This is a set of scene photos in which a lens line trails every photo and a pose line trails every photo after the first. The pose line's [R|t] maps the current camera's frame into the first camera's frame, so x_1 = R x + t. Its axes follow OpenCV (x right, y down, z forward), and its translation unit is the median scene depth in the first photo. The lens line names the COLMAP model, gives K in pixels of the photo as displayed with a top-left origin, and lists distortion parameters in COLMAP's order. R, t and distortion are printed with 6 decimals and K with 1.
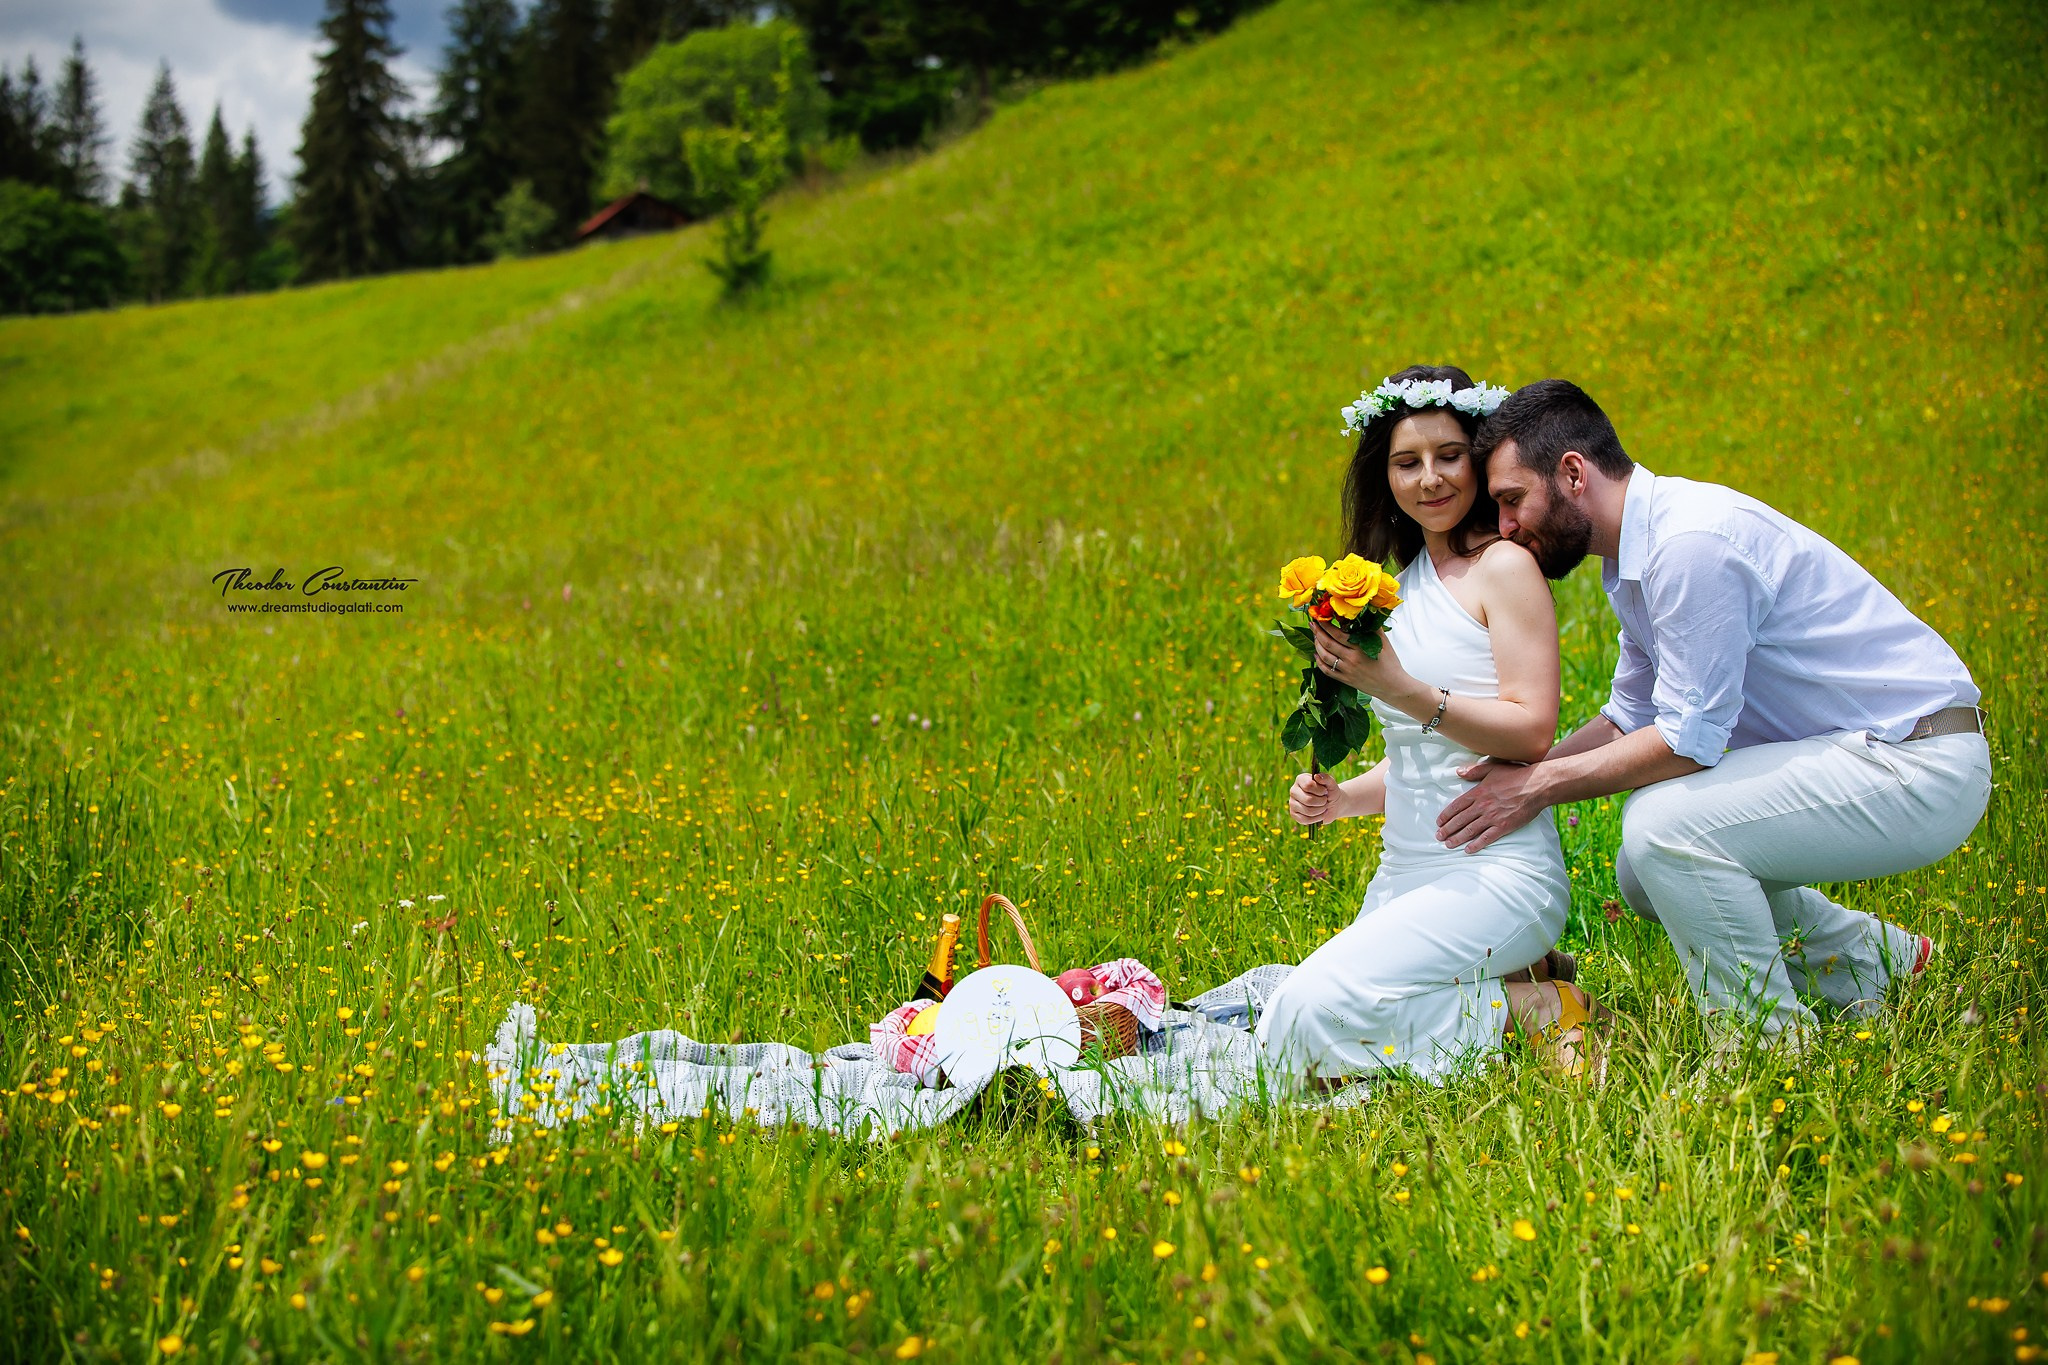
lens RADIAL K [[4159.0, 0, 1119.2], [0, 4159.0, 683.9], [0, 0, 1]] dist [0.059284, 0.246997]
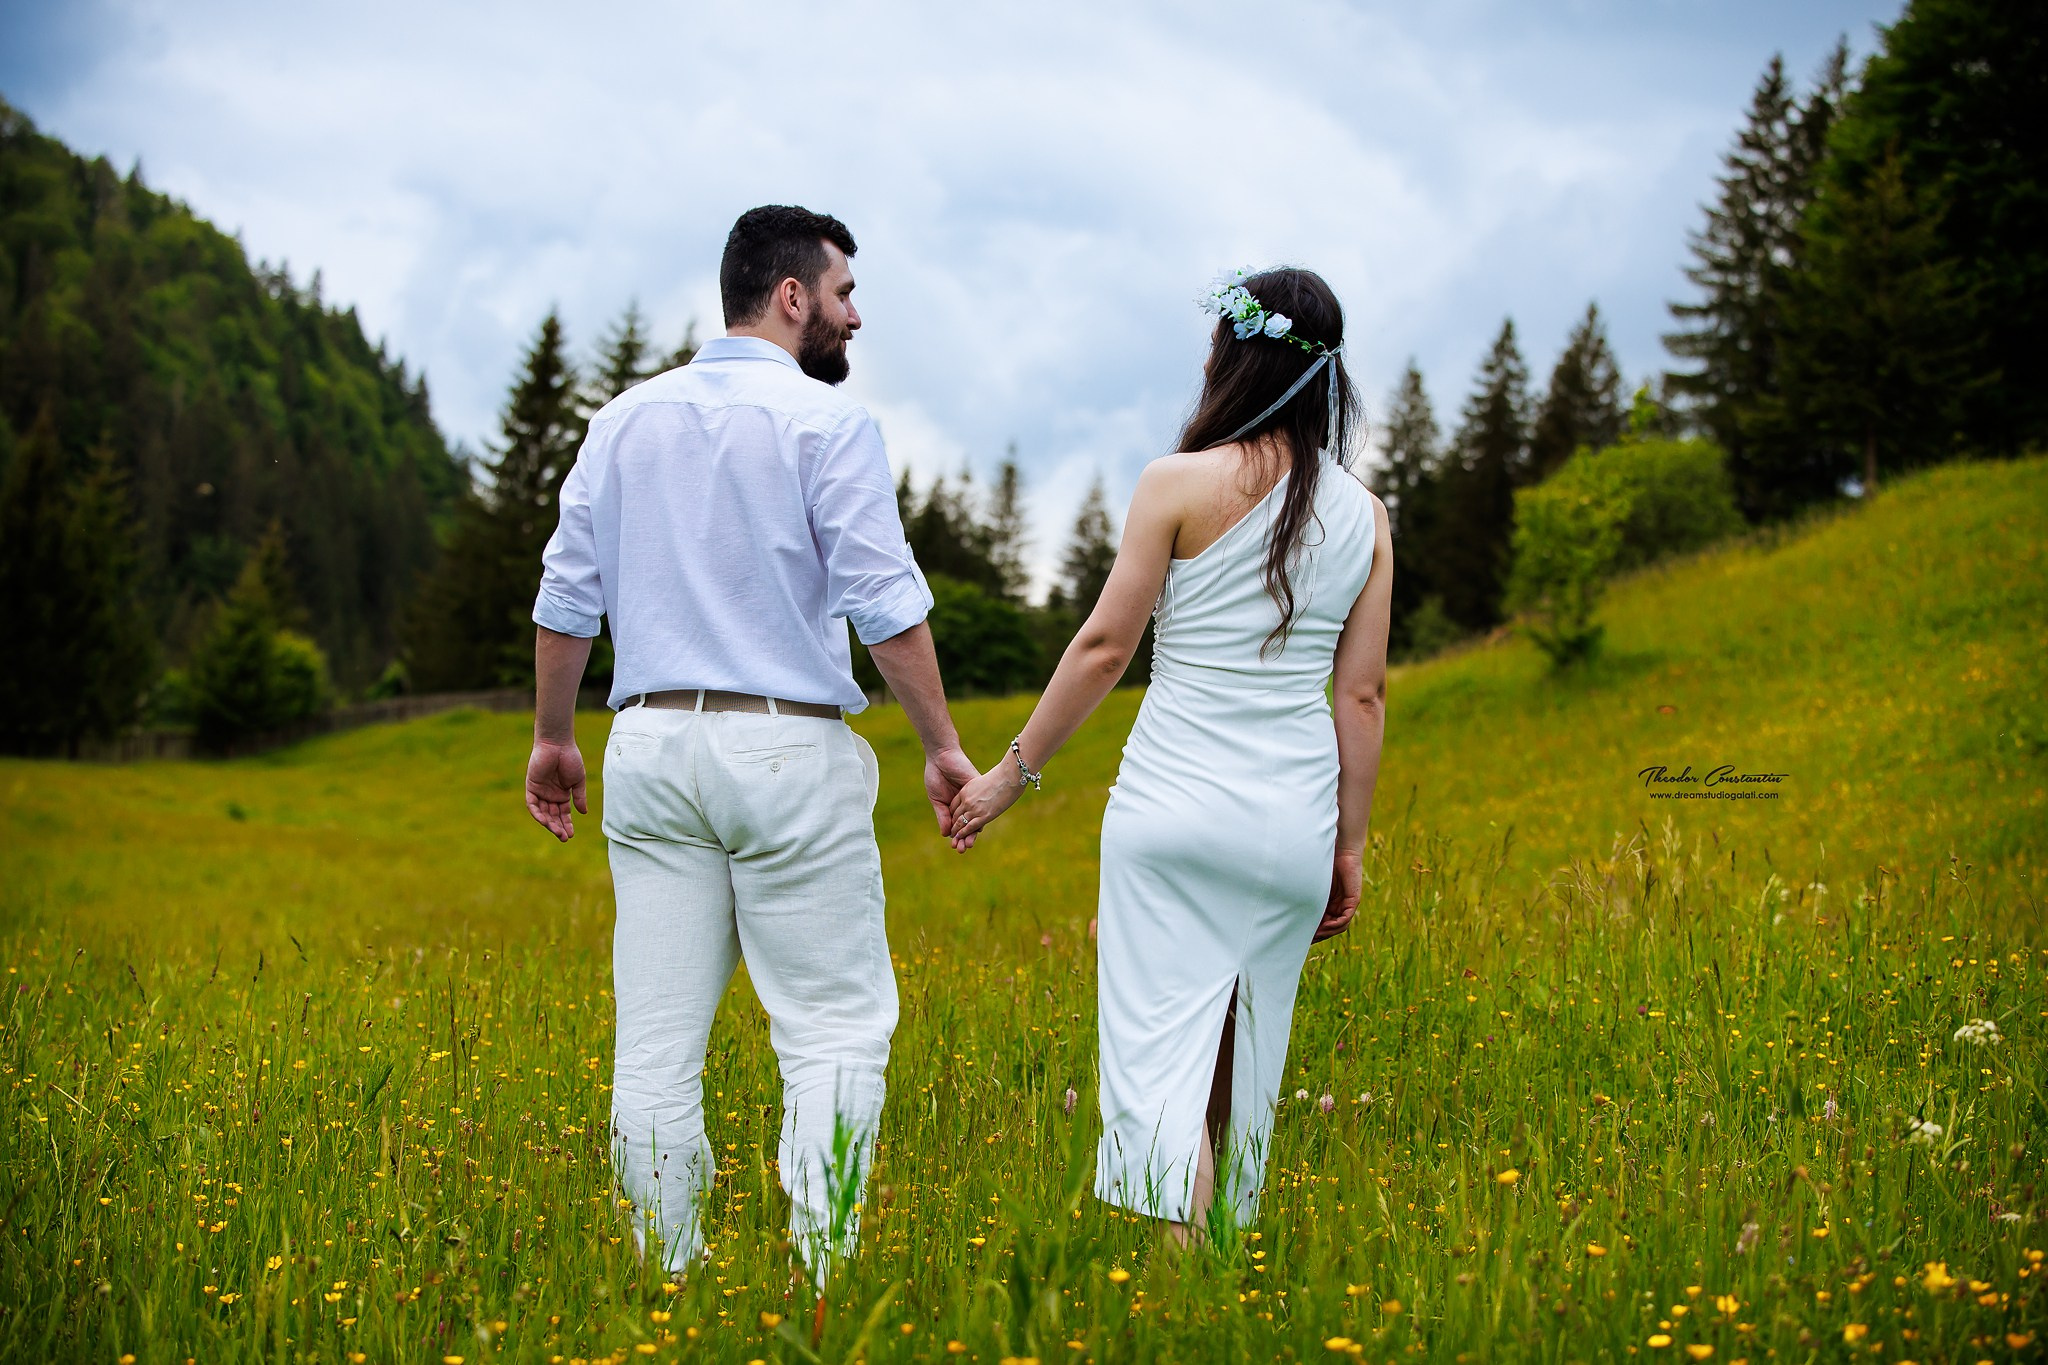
lens RADIAL K [[4111.9, 0, 1024.0], [0, 4111.9, 682.5], [0, 0, 1]] dist [0.010128, 0.124194]
pose [[0.968058, 0.048694, -0.245954, 0.014415], [-0.074328, 0.992599, -0.096035, 0.002963], [0.239458, 0.111249, 0.964512, 0.112693]]
